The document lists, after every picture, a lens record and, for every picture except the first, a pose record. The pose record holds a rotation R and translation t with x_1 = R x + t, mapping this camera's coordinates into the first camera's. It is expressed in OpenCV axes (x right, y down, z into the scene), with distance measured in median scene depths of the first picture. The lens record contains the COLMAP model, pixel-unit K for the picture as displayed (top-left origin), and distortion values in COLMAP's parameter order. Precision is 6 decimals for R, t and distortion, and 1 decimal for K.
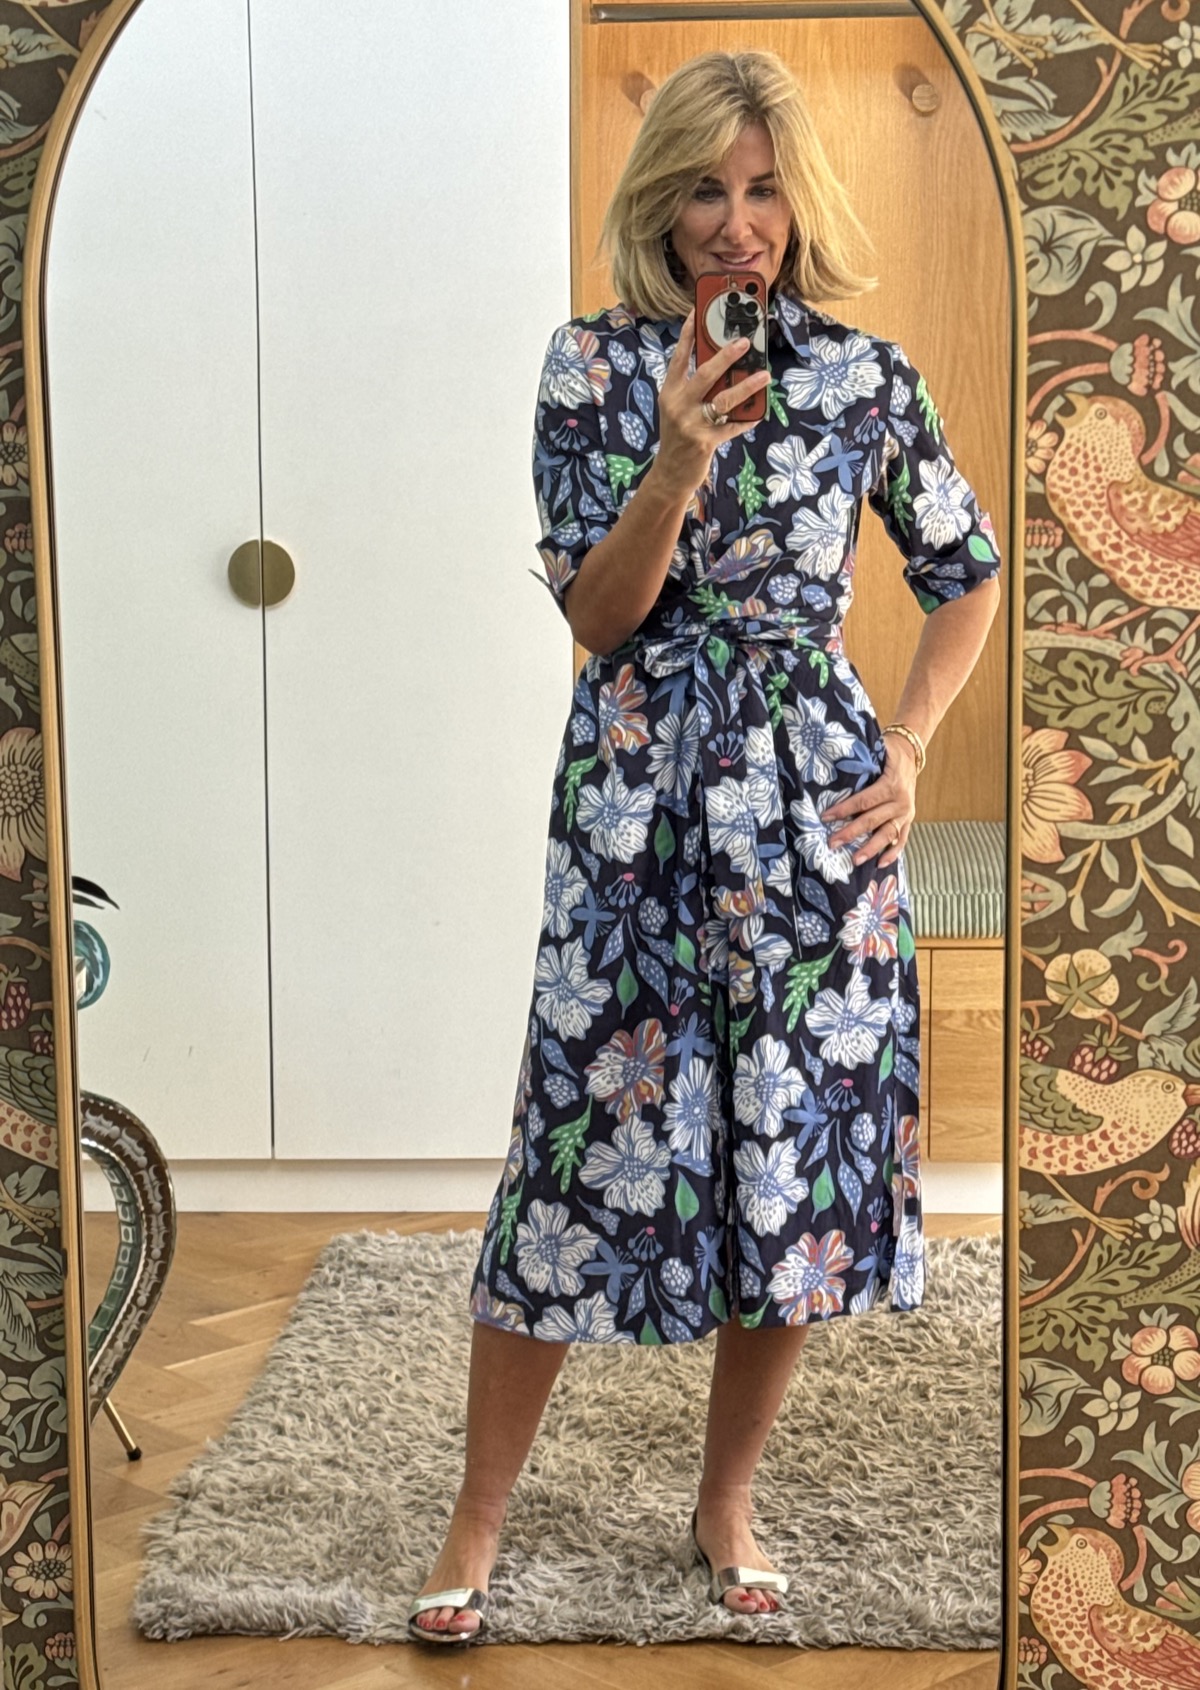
lens RADIAL K [[4186.0, 0, 599.1], [0, 4186.0, 909.6], [0, 0, 1]] dist [0.143565, -0.026277]
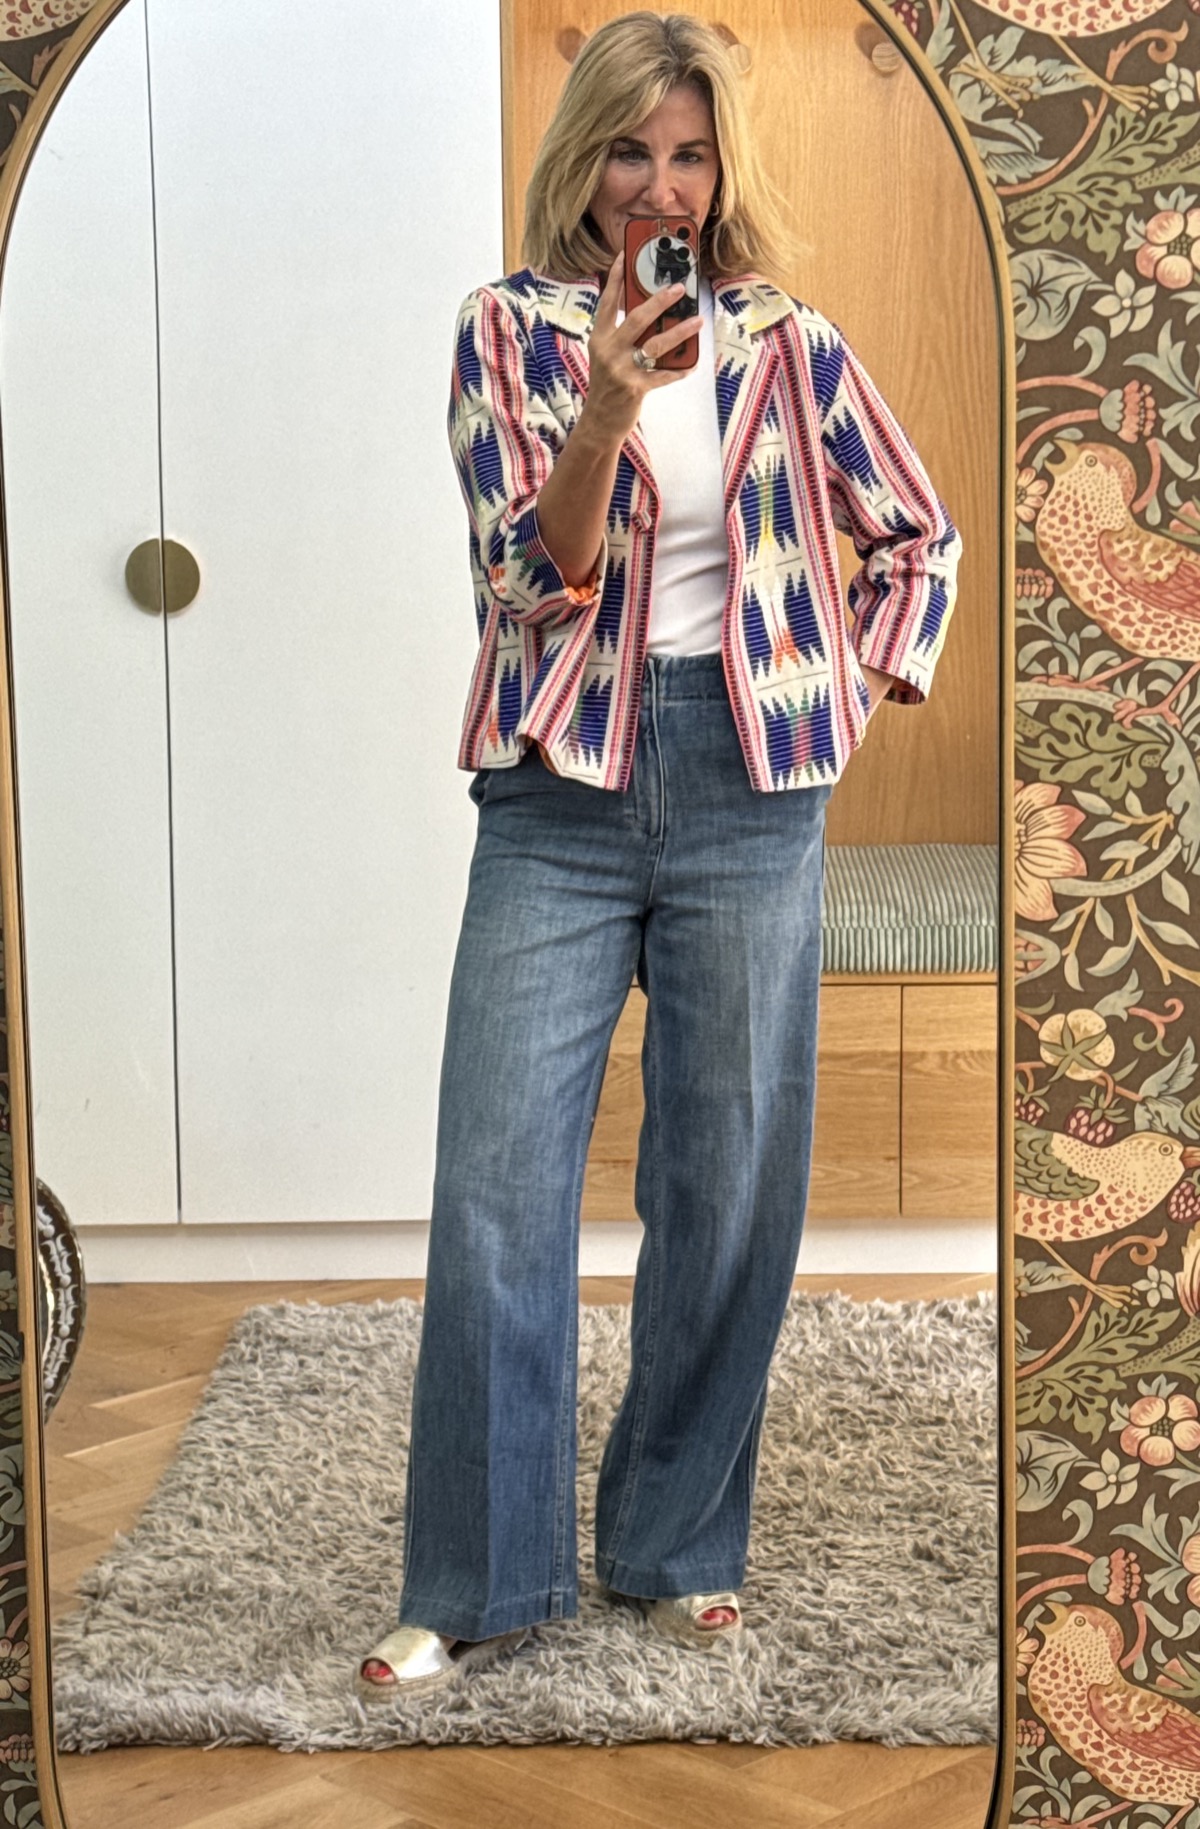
lens RADIAL K [[4709.6, 0, 795.3], [0, 4709.6, 913.5], [0, 0, 1]] dist [0.118679, 0.130813]
pose [[0.998233, -0.007940, 0.058893, -0.013861], [0.008146, 0.999961, -0.003264, -0.009538], [-0.058865, 0.003738, 0.998259, -0.085031]]
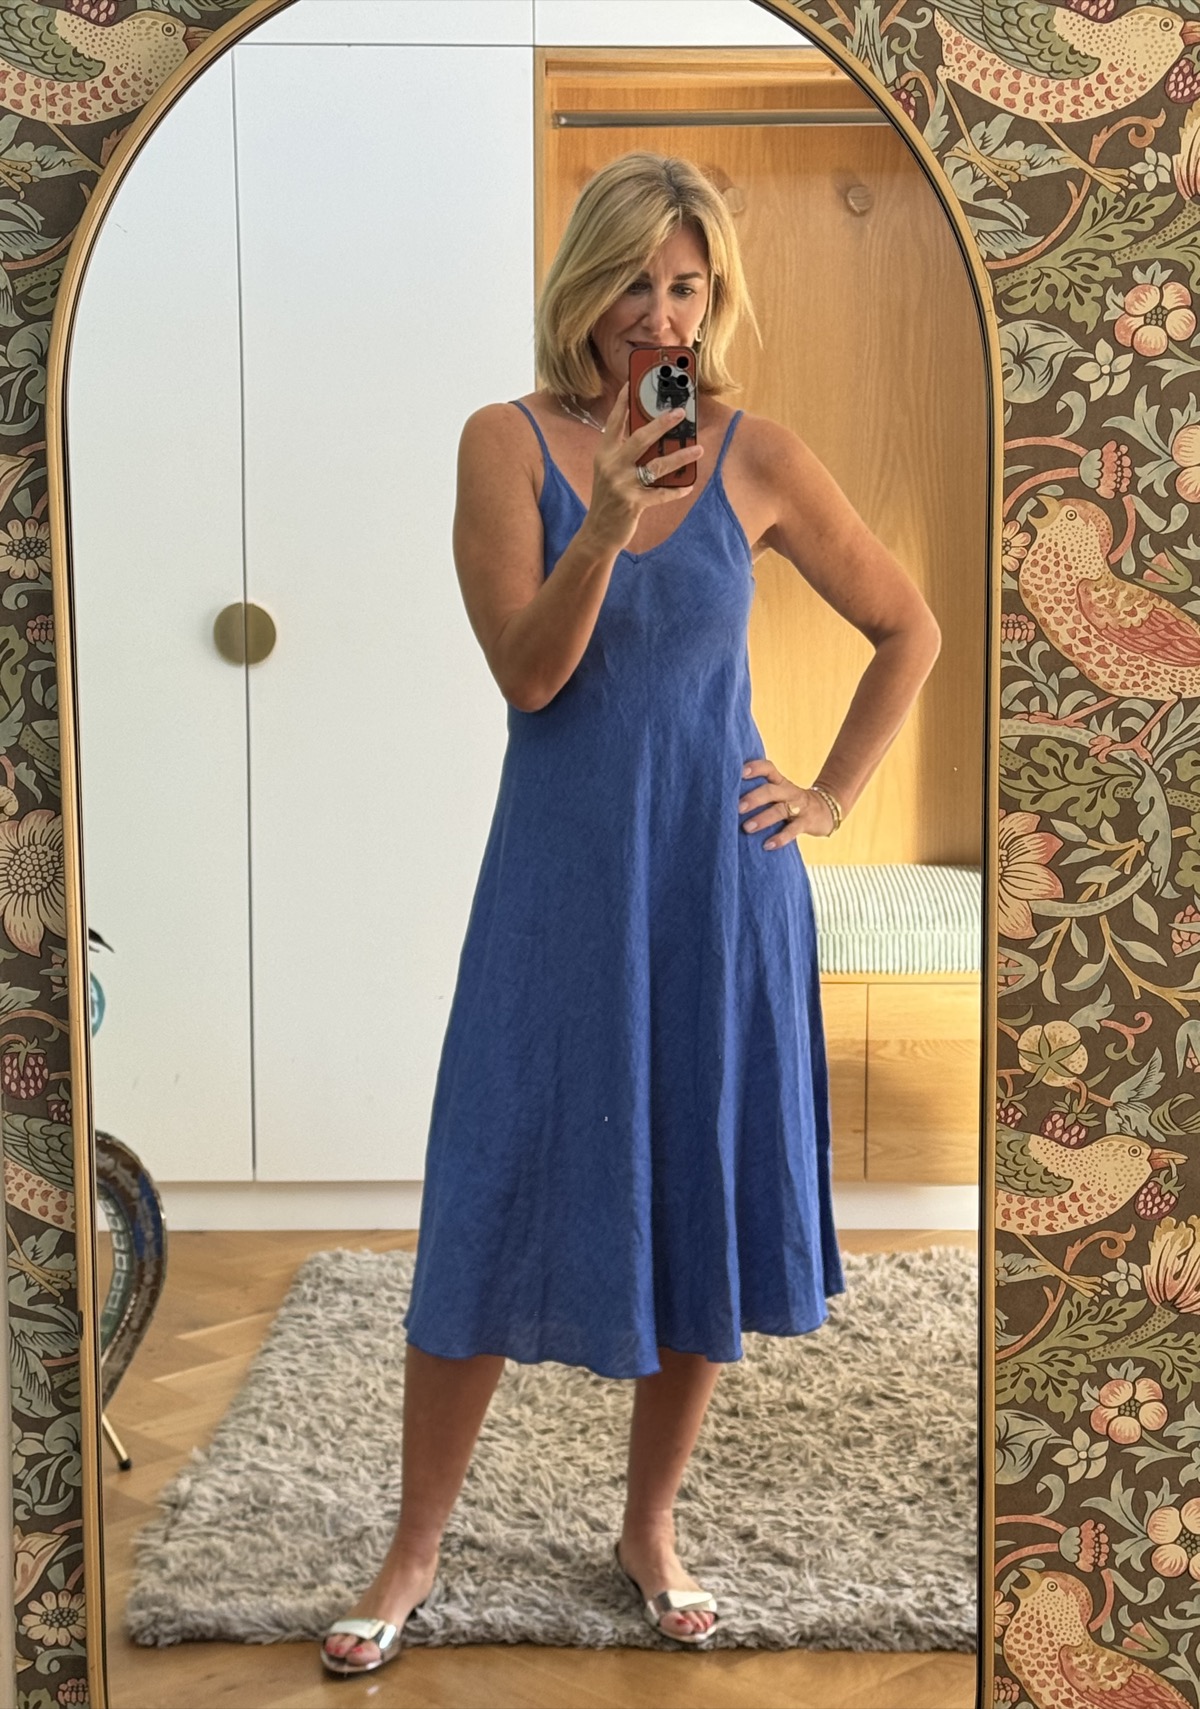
lens RADIAL K [[3845.1, 0, 672.0], [0, 3845.1, 846.9], [0, 0, 1]] dist [0.155442, -0.187057]
pose [[0.999443, 0.000614, 0.033374, -0.012683], [0.000118, 0.999760, -0.021923, -0.012866], [-0.033379, 0.021915, 0.999202, 0.035010]]
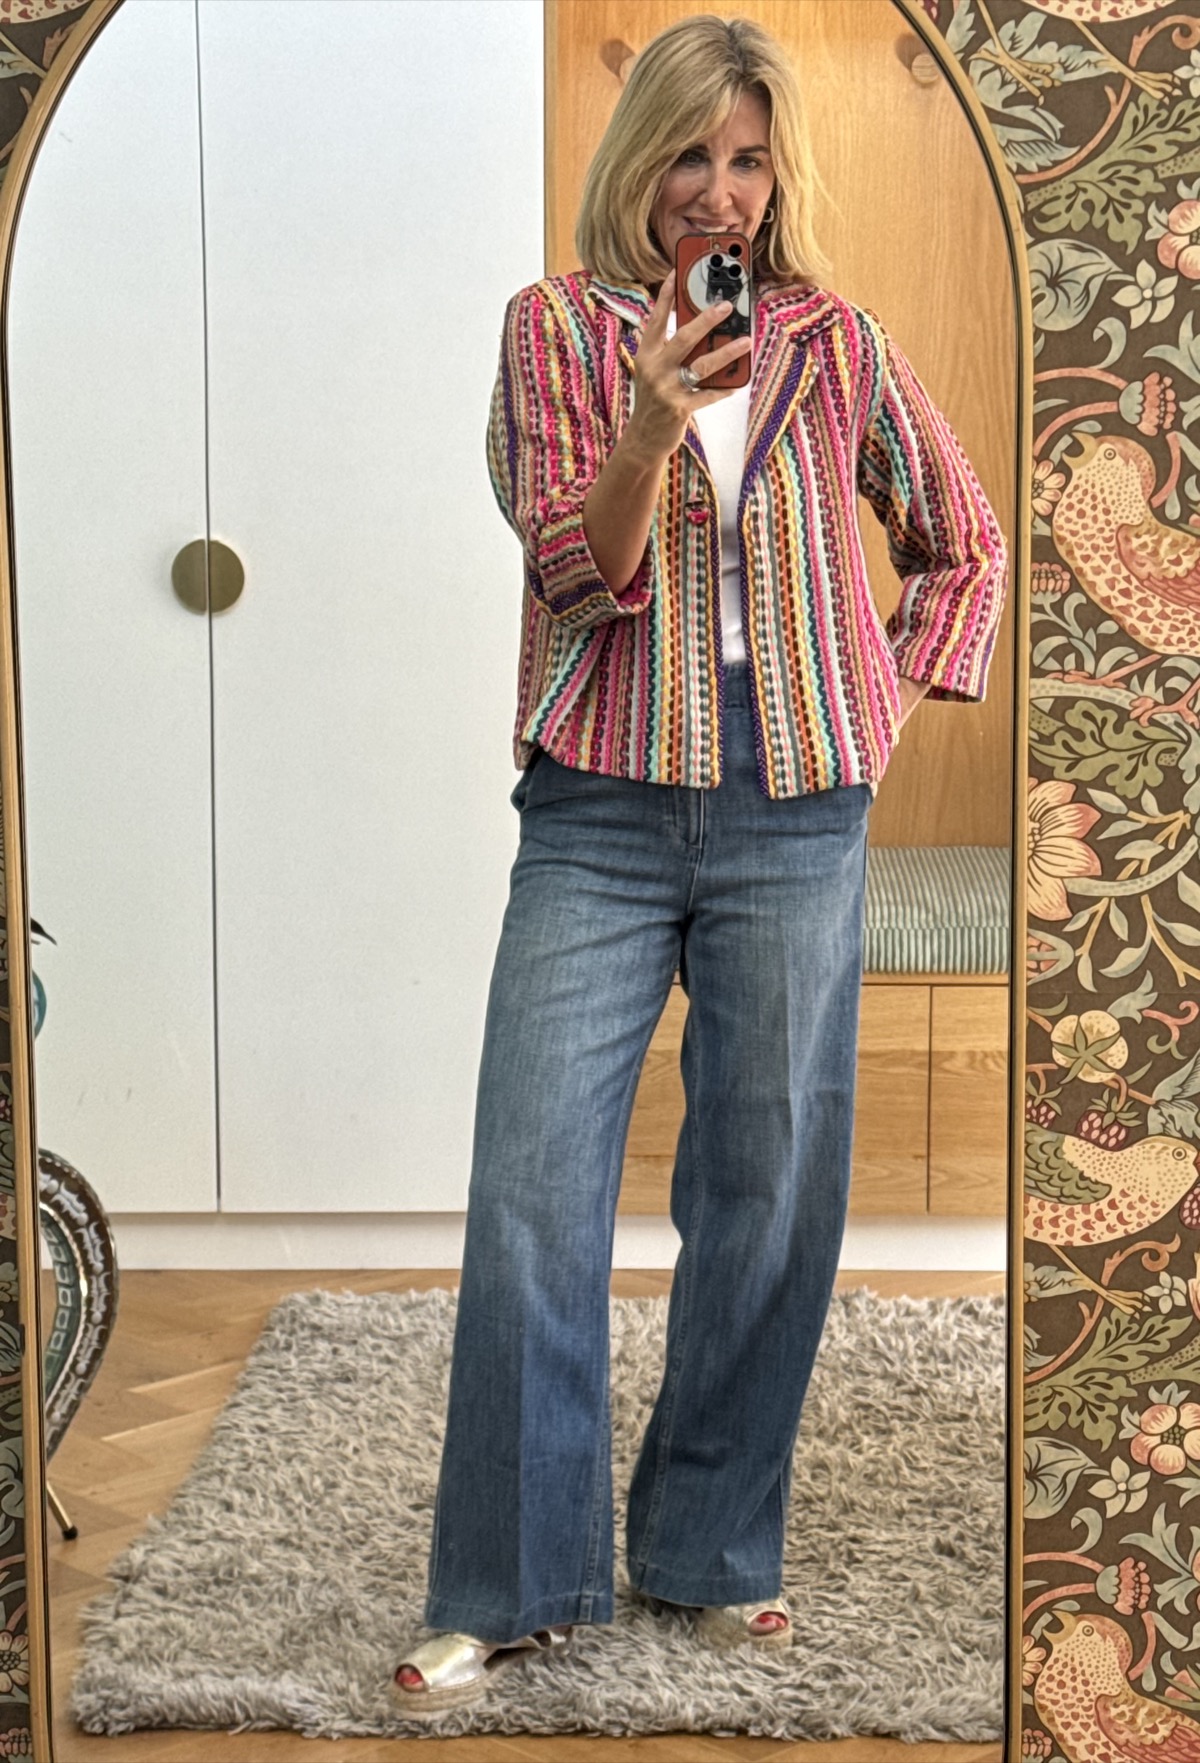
lens RADIAL K [[4590.9, 0, 694.5], [0, 4590.9, 913.5], [0, 0, 1]] dist [0.122431, 0.166479]
pose [[0.999610, 0.002193, 0.027840, -0.004383], [-0.002095, 0.999991, -0.003560, -0.008673], [-0.027848, 0.003501, 0.999606, -0.046739]]
